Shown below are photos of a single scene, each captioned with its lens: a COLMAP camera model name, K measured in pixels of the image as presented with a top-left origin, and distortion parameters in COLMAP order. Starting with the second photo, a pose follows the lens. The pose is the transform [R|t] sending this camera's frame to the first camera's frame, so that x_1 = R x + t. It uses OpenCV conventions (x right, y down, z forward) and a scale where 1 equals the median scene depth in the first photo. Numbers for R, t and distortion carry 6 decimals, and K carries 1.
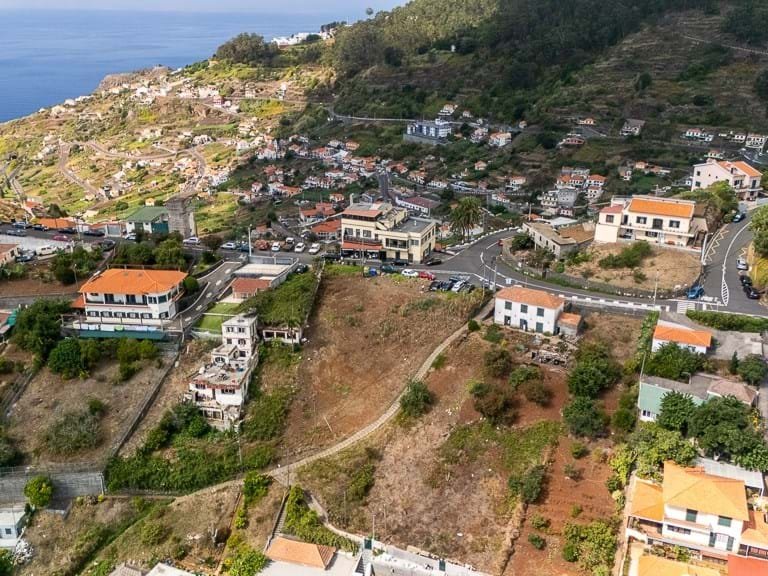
lens RADIAL K [[749.6, 0, 384.0], [0, 749.6, 288.0], [0, 0, 1]] dist [0.119084, -0.218161]
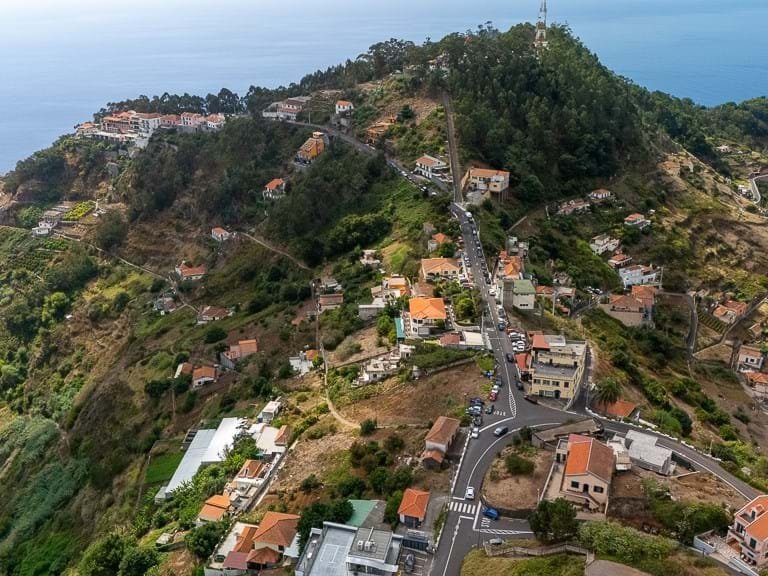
lens RADIAL K [[749.6, 0, 384.0], [0, 749.6, 288.0], [0, 0, 1]] dist [0.119084, -0.218161]
pose [[0.132134, 0.384151, -0.913766, 0.244409], [-0.351141, 0.880209, 0.319268, -0.112801], [0.926952, 0.278675, 0.251197, 0.088109]]
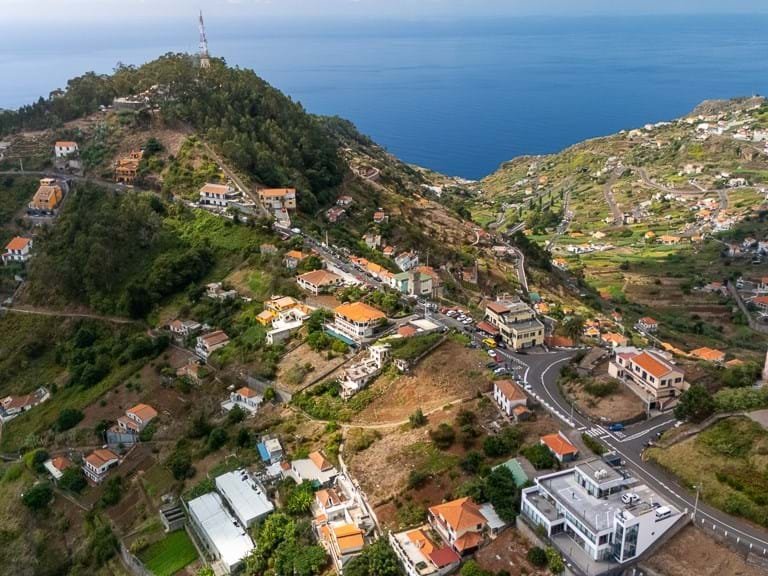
lens RADIAL K [[749.6, 0, 384.0], [0, 749.6, 288.0], [0, 0, 1]] dist [0.119084, -0.218161]
pose [[0.704501, 0.249176, -0.664522, 0.184527], [-0.251639, 0.963207, 0.094397, -0.050679], [0.663593, 0.100717, 0.741283, -0.068865]]
